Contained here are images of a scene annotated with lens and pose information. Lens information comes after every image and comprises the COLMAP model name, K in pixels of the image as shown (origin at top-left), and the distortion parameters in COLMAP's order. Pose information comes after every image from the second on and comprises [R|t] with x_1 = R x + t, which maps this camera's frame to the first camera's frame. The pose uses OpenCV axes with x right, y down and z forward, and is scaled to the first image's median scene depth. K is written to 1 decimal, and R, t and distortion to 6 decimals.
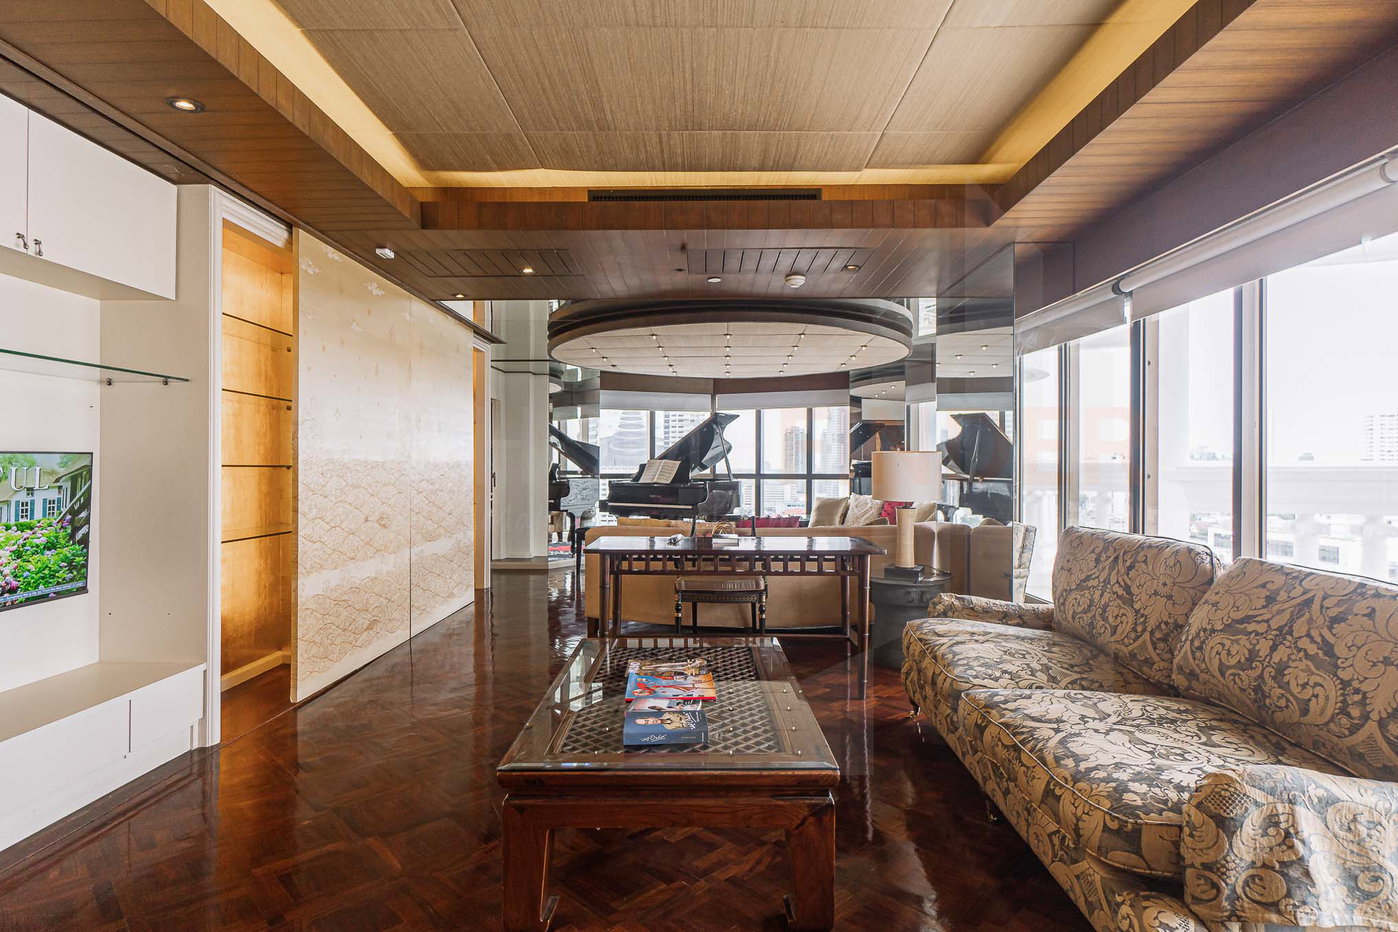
lens RADIAL K [[676.5, 0, 699.0], [0, 676.5, 466.0], [0, 0, 1]] dist [0.000365, 0.000048]
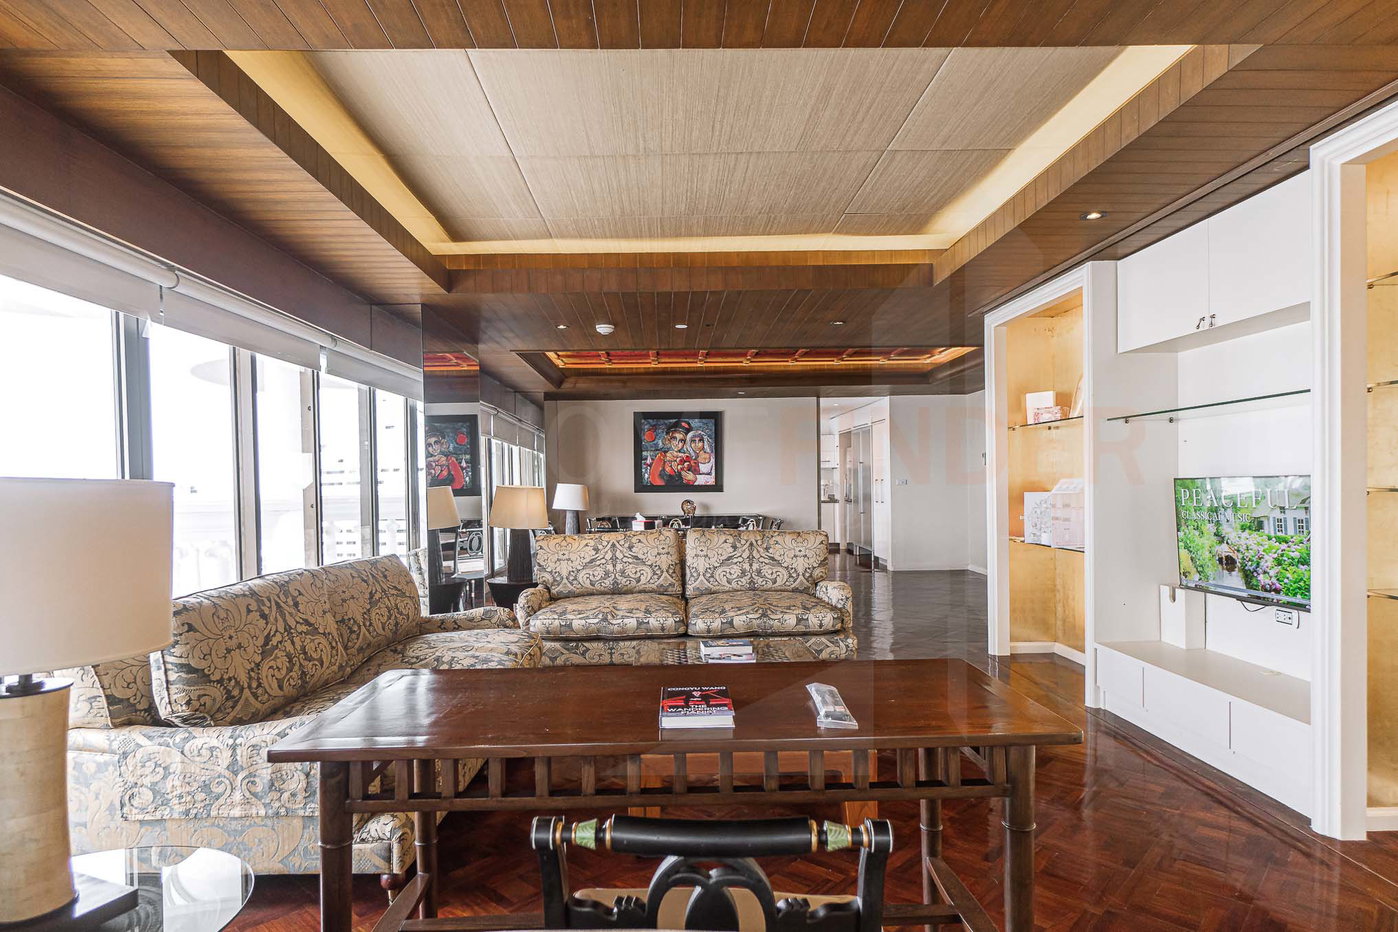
lens RADIAL K [[676.5, 0, 699.0], [0, 676.5, 466.0], [0, 0, 1]] dist [0.000365, 0.000048]
pose [[-0.998330, 0.014961, -0.055789, 0.079177], [0.016392, 0.999546, -0.025278, -0.024942], [0.055386, -0.026151, -0.998123, 2.085211]]
